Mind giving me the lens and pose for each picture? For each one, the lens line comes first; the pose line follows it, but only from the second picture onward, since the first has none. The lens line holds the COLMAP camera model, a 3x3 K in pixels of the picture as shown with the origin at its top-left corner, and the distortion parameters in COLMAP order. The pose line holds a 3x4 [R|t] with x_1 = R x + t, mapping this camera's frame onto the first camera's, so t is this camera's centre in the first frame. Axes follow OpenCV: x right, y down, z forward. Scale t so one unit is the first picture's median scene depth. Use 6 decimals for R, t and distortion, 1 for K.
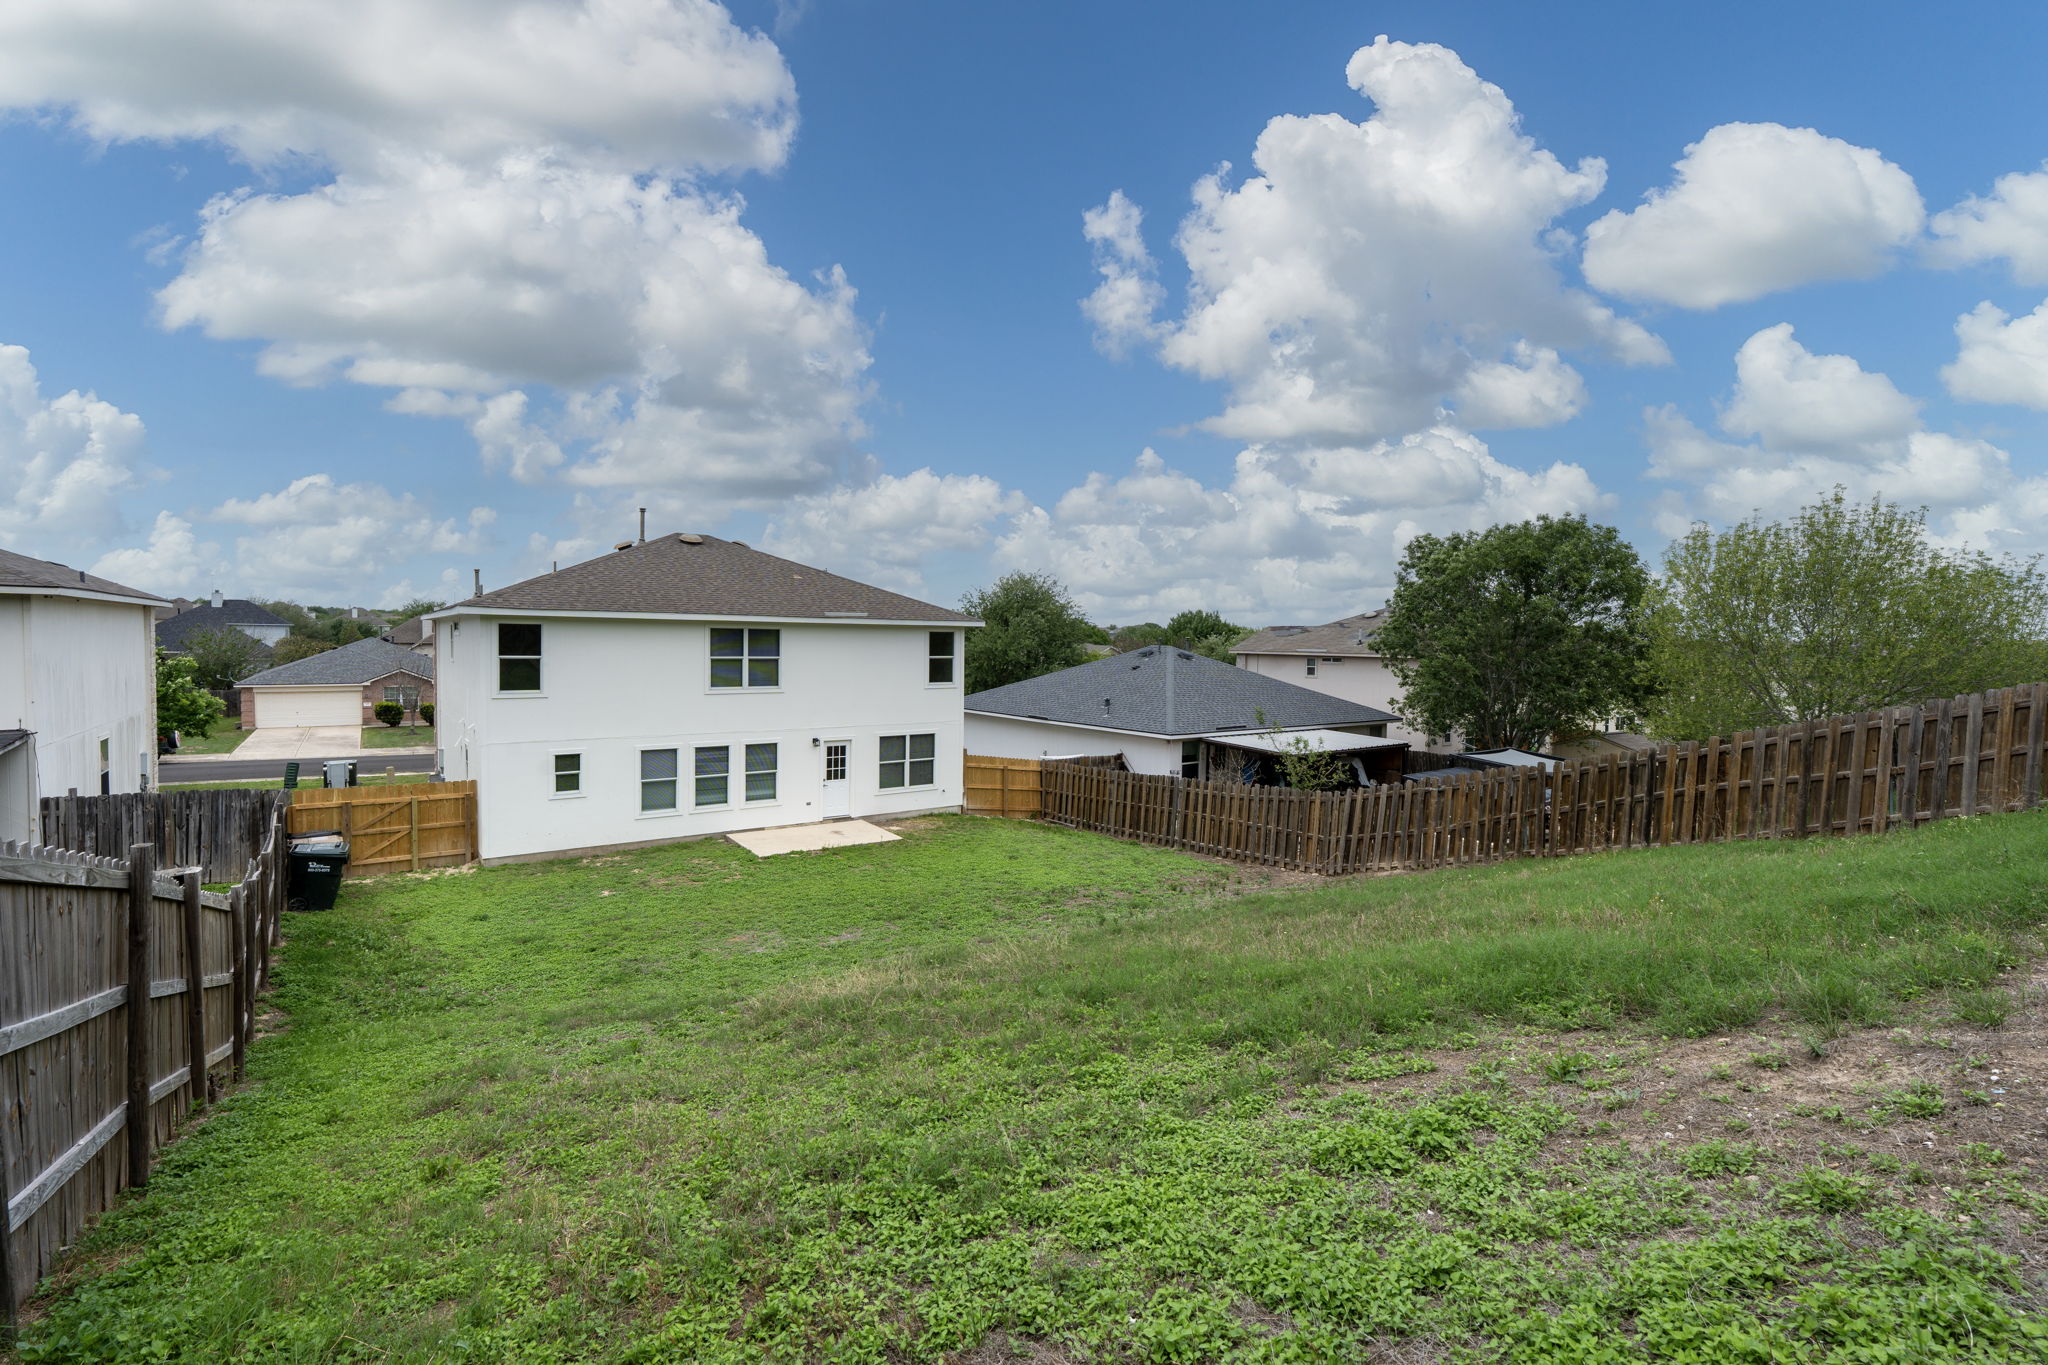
lens RADIAL K [[986.8, 0, 1013.2], [0, 986.8, 661.6], [0, 0, 1]] dist [0.003224, 0.000543]
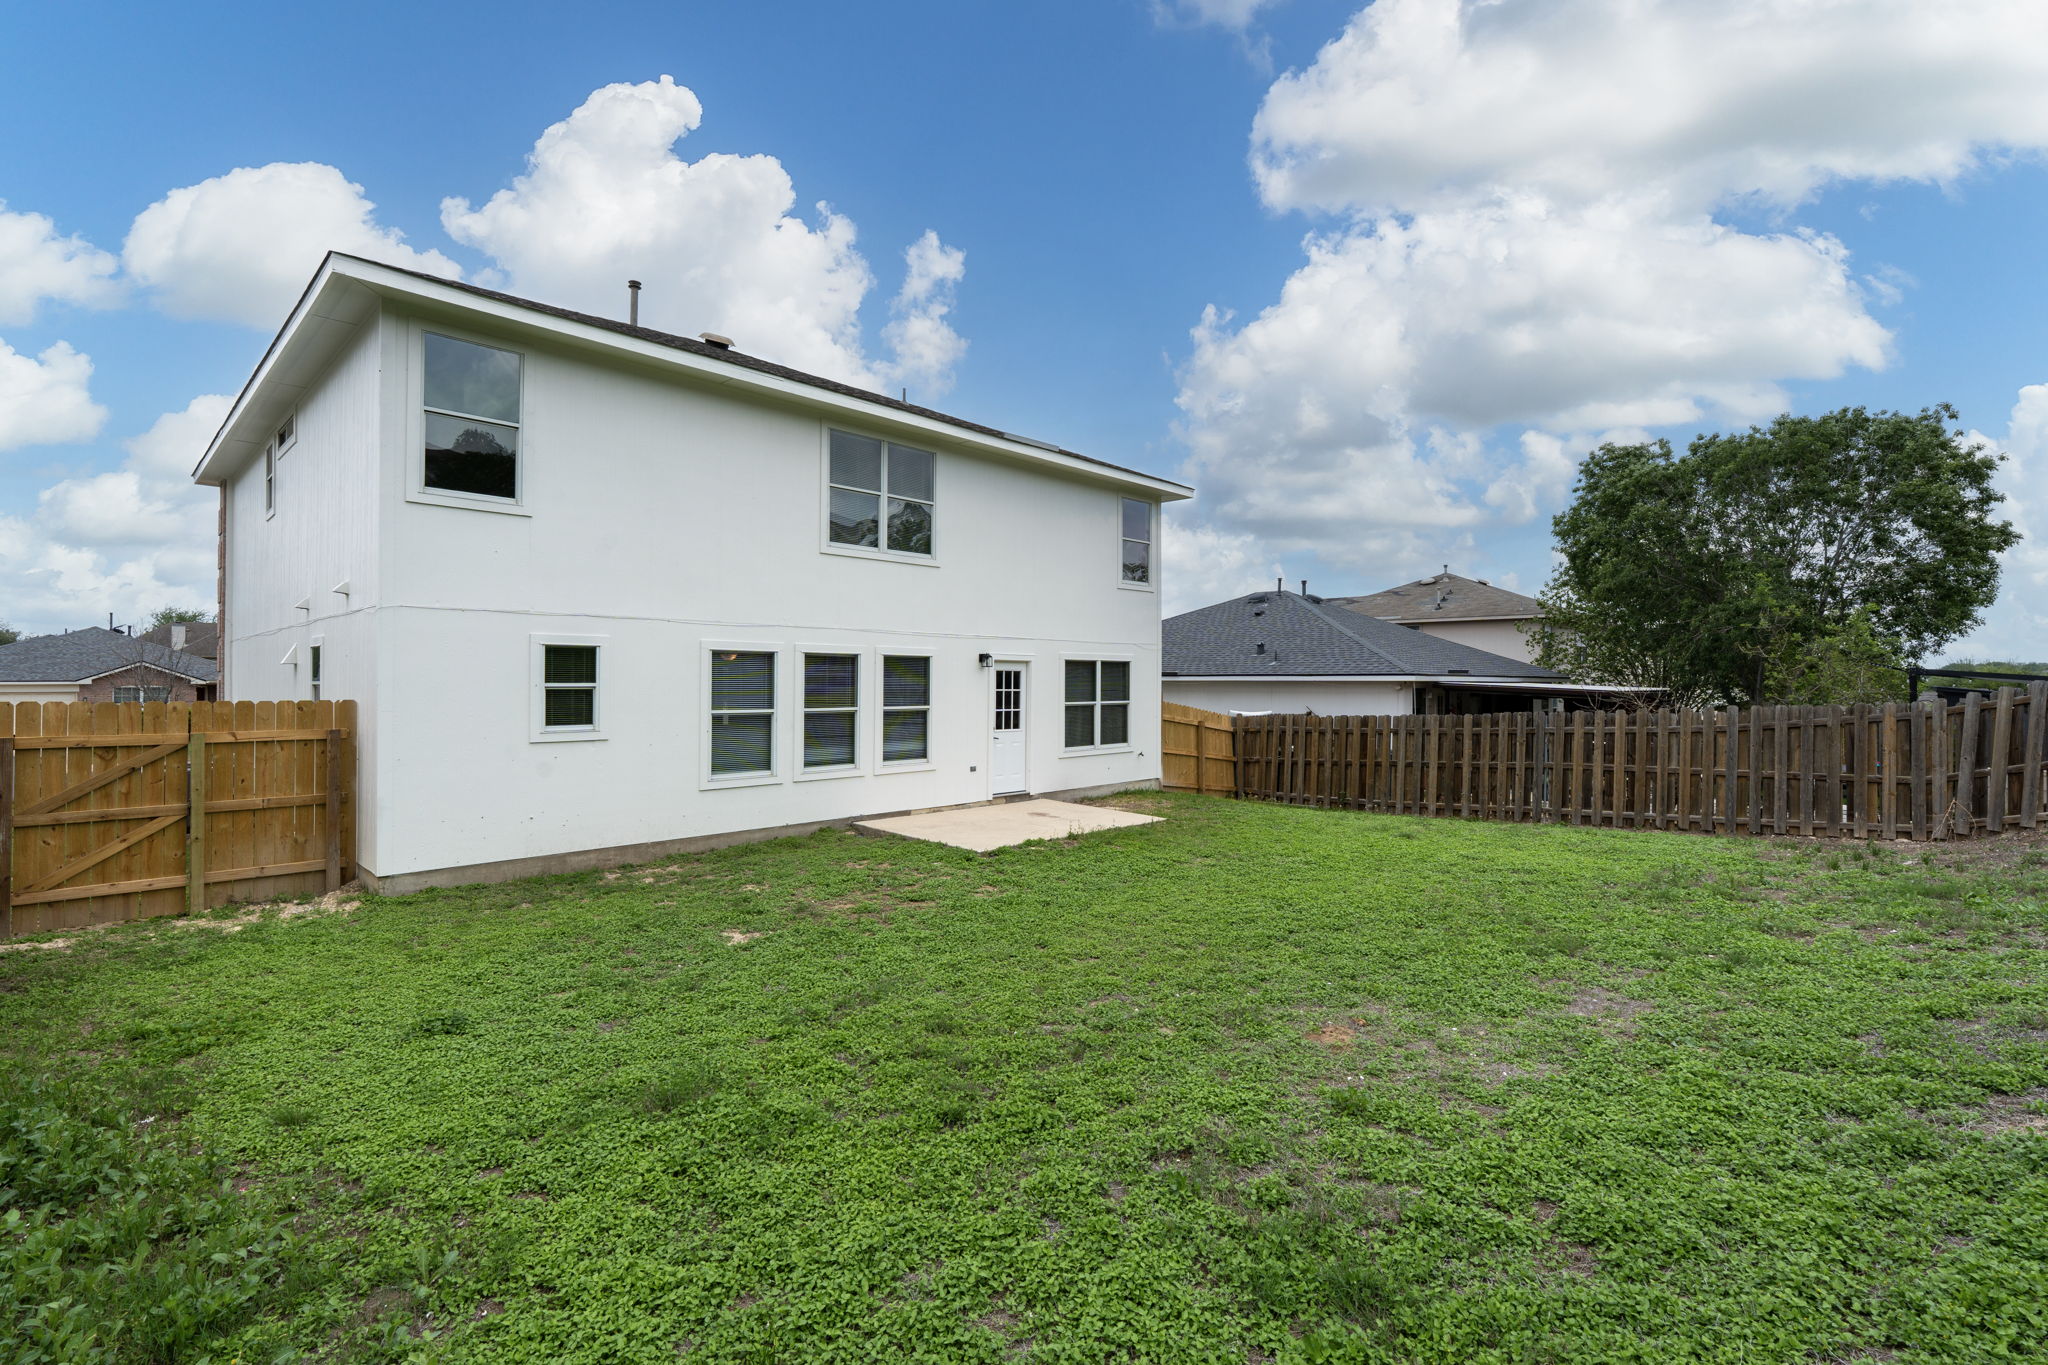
lens RADIAL K [[961.2, 0, 1020.7], [0, 961.2, 675.9], [0, 0, 1]] dist [-0.004006, 0.000563]
pose [[0.981981, -0.007619, 0.188823, -0.306229], [0.013713, 0.999426, -0.030990, 0.116145], [-0.188479, 0.033021, 0.981522, 0.483097]]
